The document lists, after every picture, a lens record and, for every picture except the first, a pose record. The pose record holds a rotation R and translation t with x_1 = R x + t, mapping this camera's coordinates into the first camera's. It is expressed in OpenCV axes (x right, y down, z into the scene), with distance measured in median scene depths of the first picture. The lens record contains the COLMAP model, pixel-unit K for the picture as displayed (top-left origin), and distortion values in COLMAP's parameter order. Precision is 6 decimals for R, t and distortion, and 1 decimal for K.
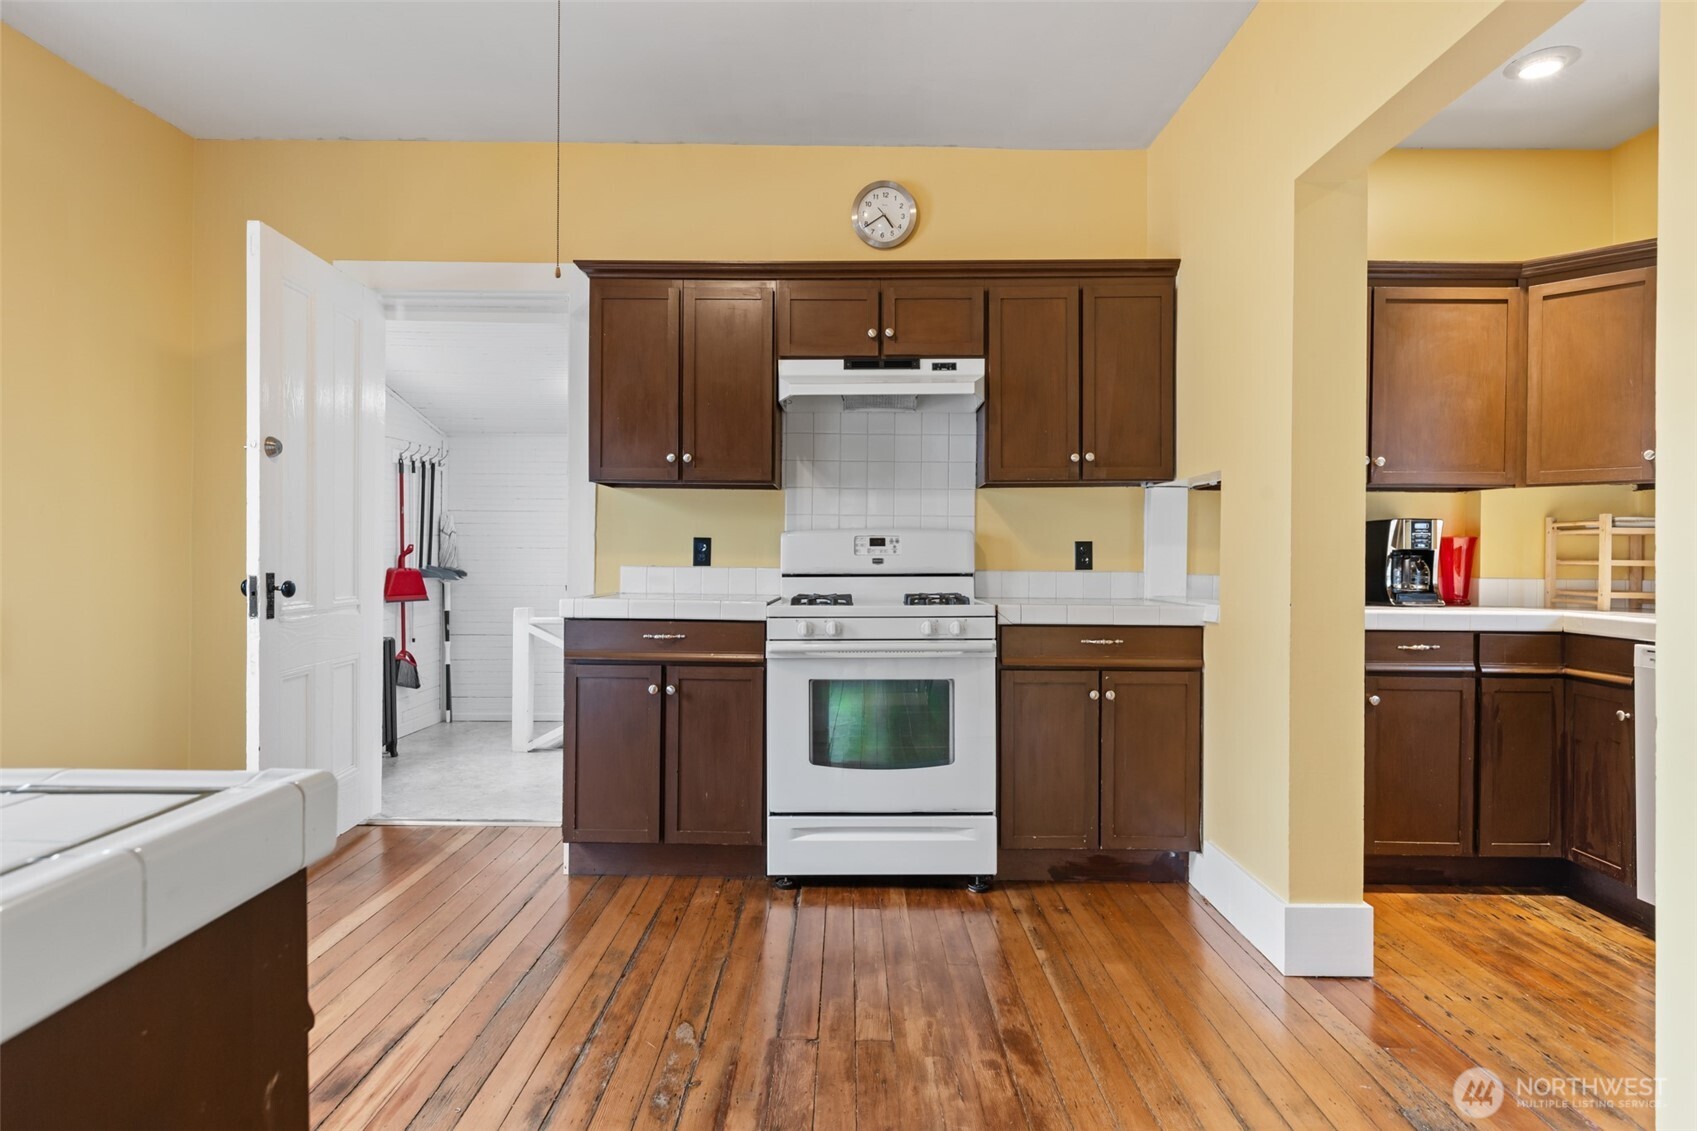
lens RADIAL K [[917.9, 0, 848.5], [0, 917.9, 565.5], [0, 0, 1]] dist [-0.003122, -0.001465]
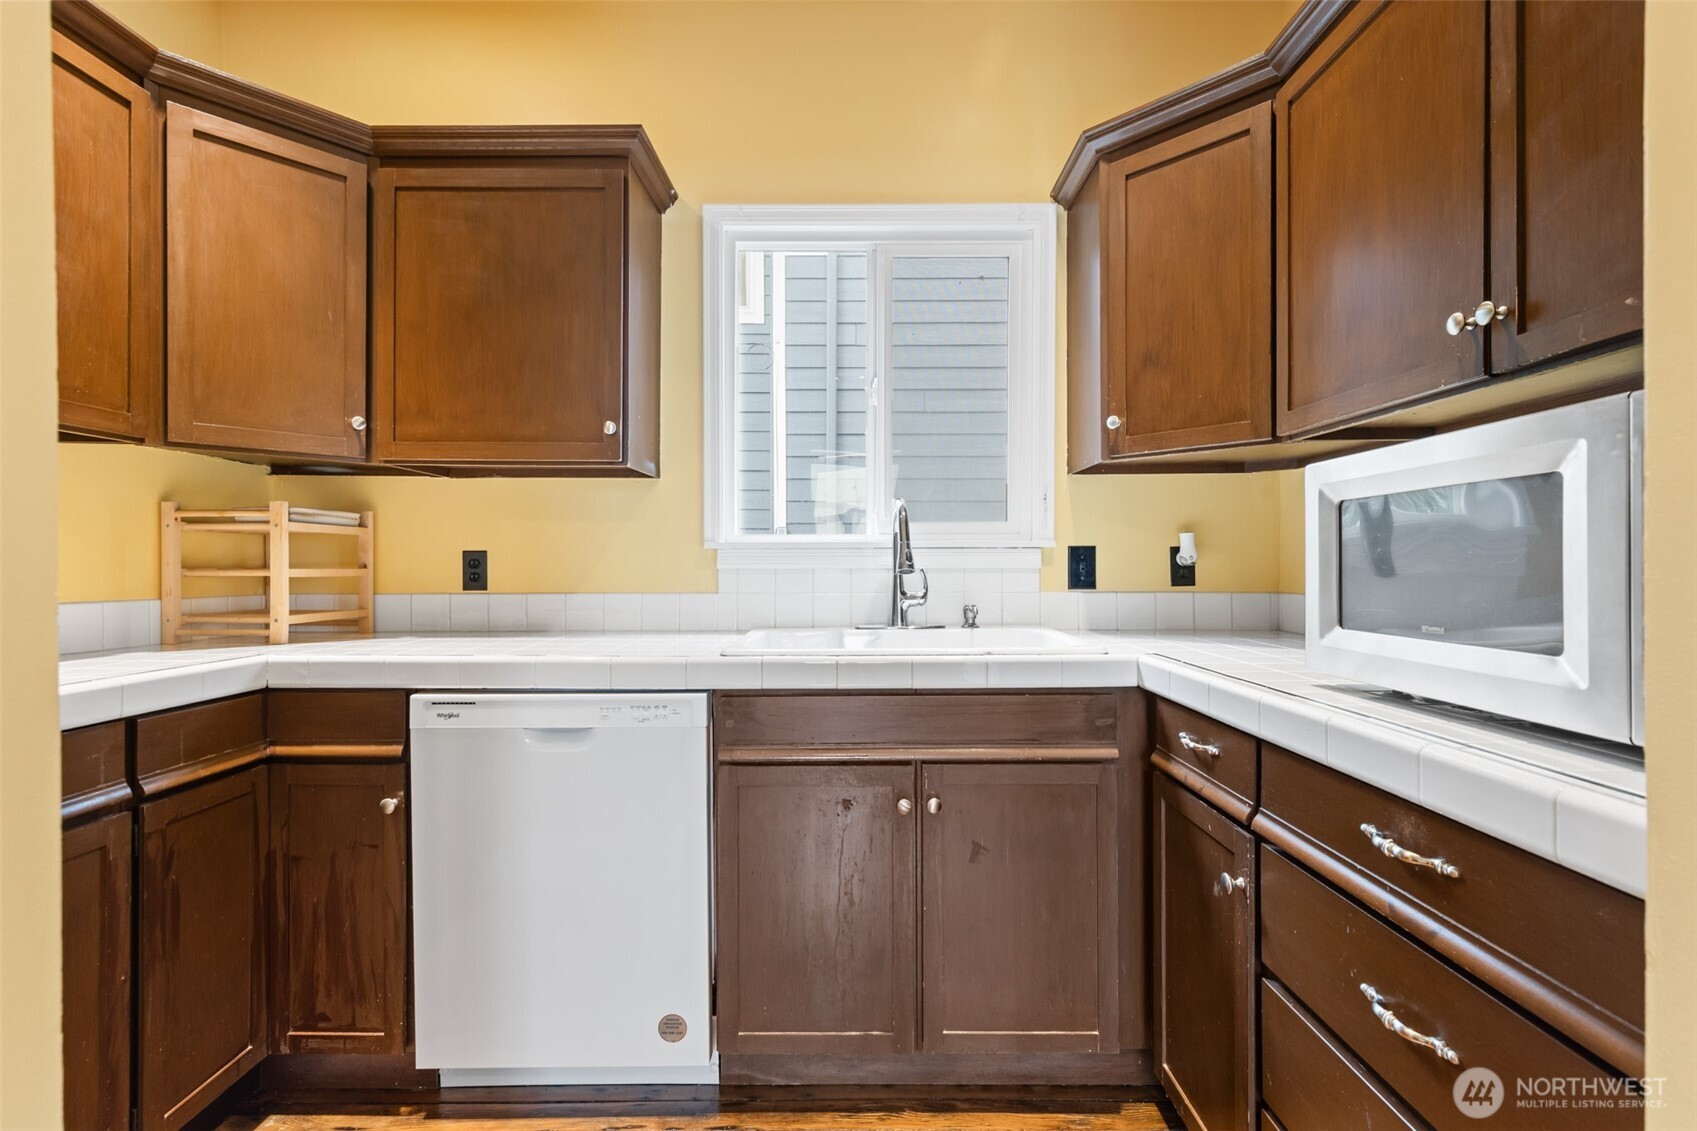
lens RADIAL K [[766.0, 0, 848.5], [0, 766.0, 565.5], [0, 0, 1]] dist [0.003706, 0.000735]
pose [[-0.000694, -0.009081, 0.999959, 0.254087], [0.010904, 0.999899, 0.009088, -0.009081], [-0.999940, 0.010909, -0.000595, 0.578219]]
